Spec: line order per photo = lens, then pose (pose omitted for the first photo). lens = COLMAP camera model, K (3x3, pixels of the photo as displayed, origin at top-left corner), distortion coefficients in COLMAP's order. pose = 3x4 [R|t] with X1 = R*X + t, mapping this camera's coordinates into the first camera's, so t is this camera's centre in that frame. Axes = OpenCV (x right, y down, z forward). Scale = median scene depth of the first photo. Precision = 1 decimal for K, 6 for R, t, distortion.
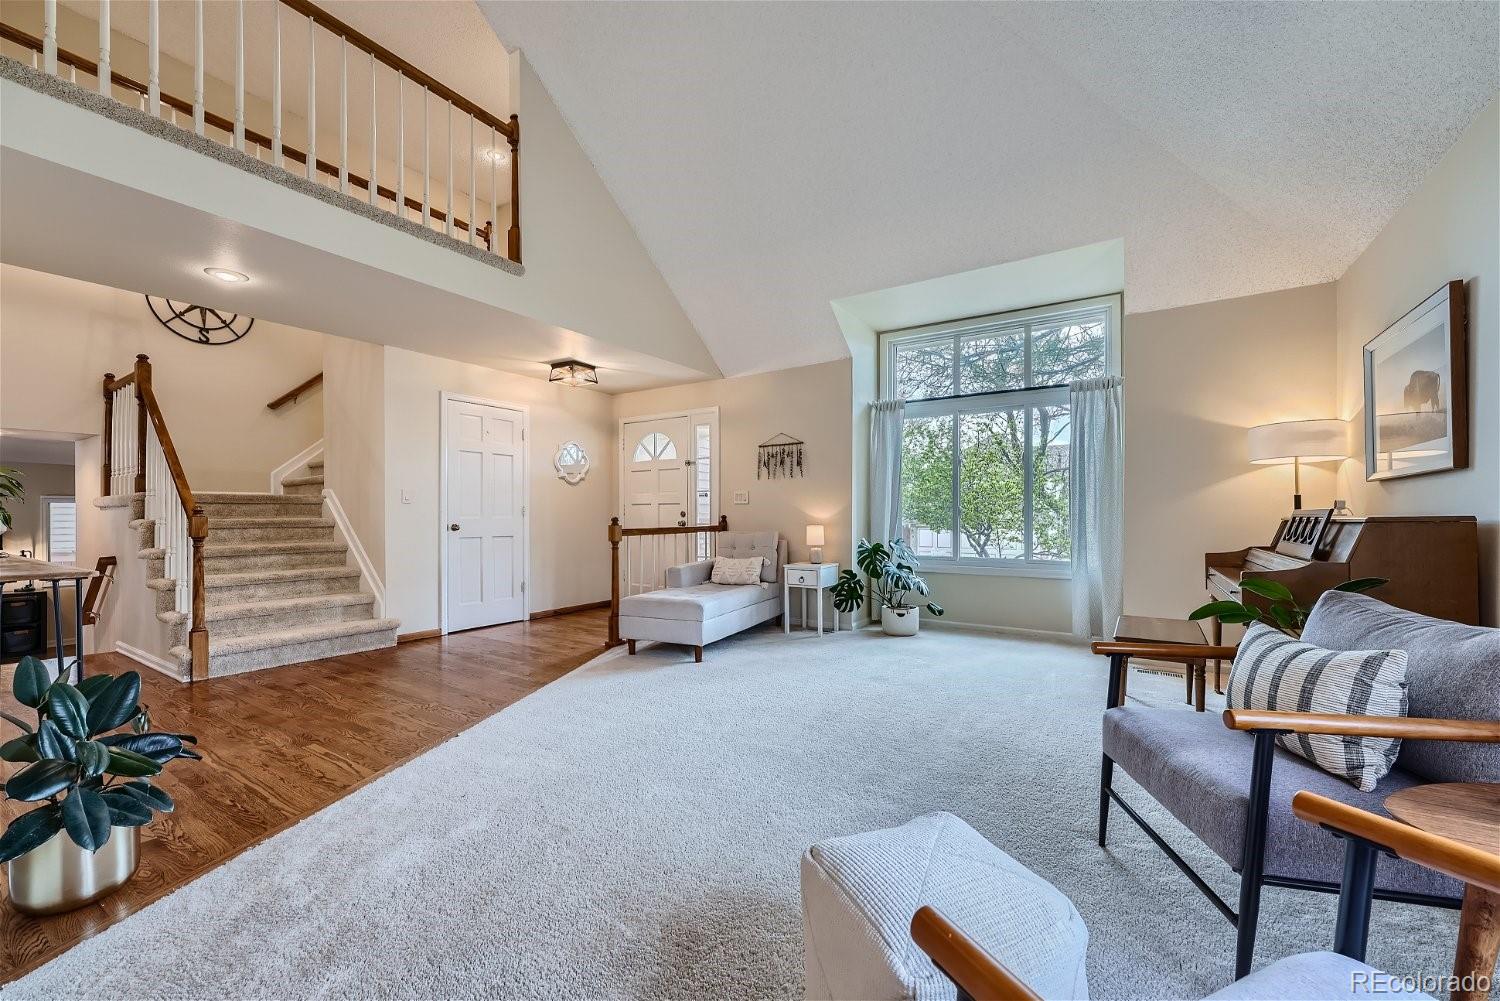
lens RADIAL K [[598.2, 0, 745.5], [0, 598.2, 512.8], [0, 0, 1]] dist [-0.000850, -0.000270]
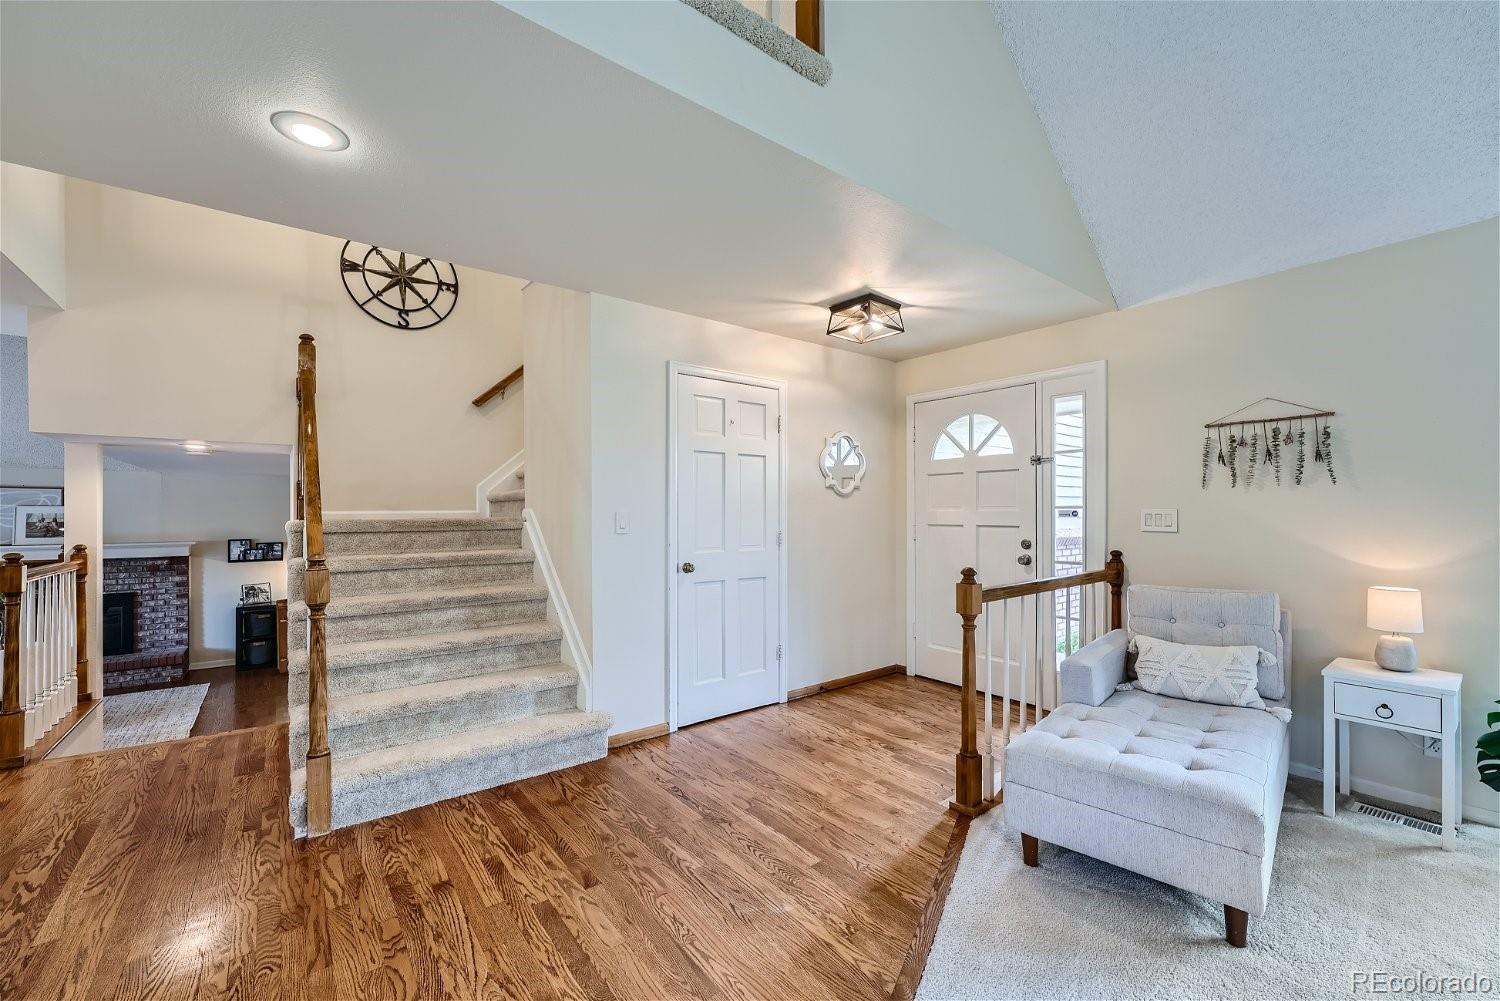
lens RADIAL K [[598.2, 0, 752.2], [0, 598.2, 510.9], [0, 0, 1]] dist [-0.000850, -0.000270]
pose [[0.948834, 0.000722, -0.315775, -0.207571], [-0.000048, 0.999998, 0.002143, -0.039024], [0.315776, -0.002018, 0.948832, 0.391747]]
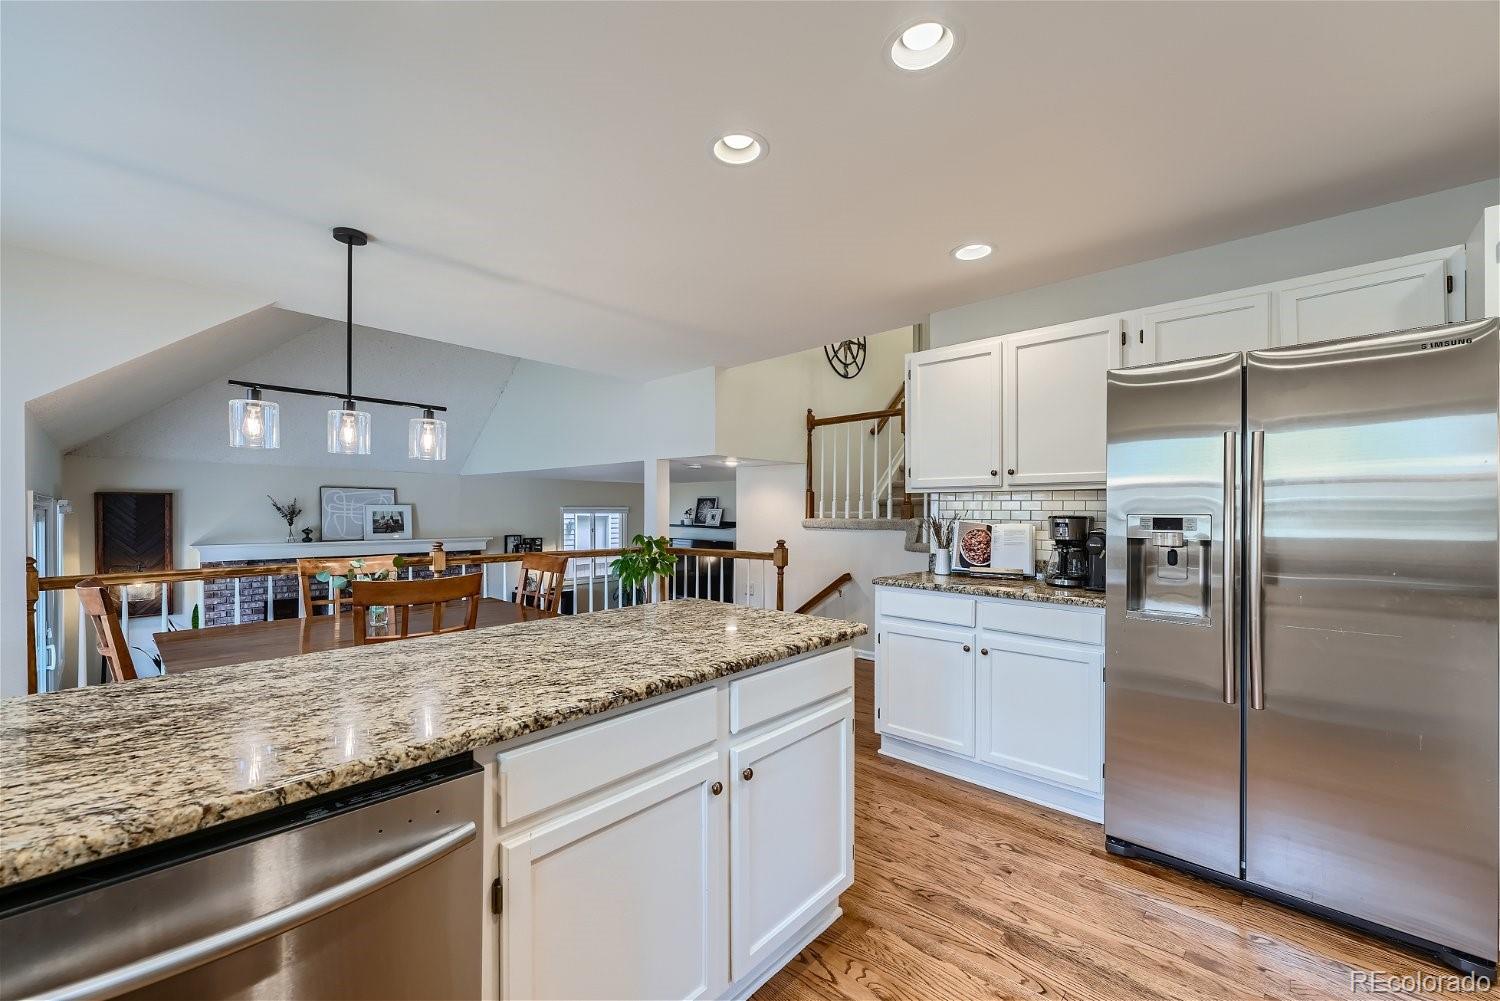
lens RADIAL K [[598.2, 0, 745.0], [0, 598.2, 509.9], [0, 0, 1]] dist [-0.000850, -0.000270]
pose [[0.989252, 0.006906, -0.146059, -0.958611], [-0.006602, 0.999975, 0.002565, -0.043361], [0.146073, -0.001573, 0.989273, -0.119518]]
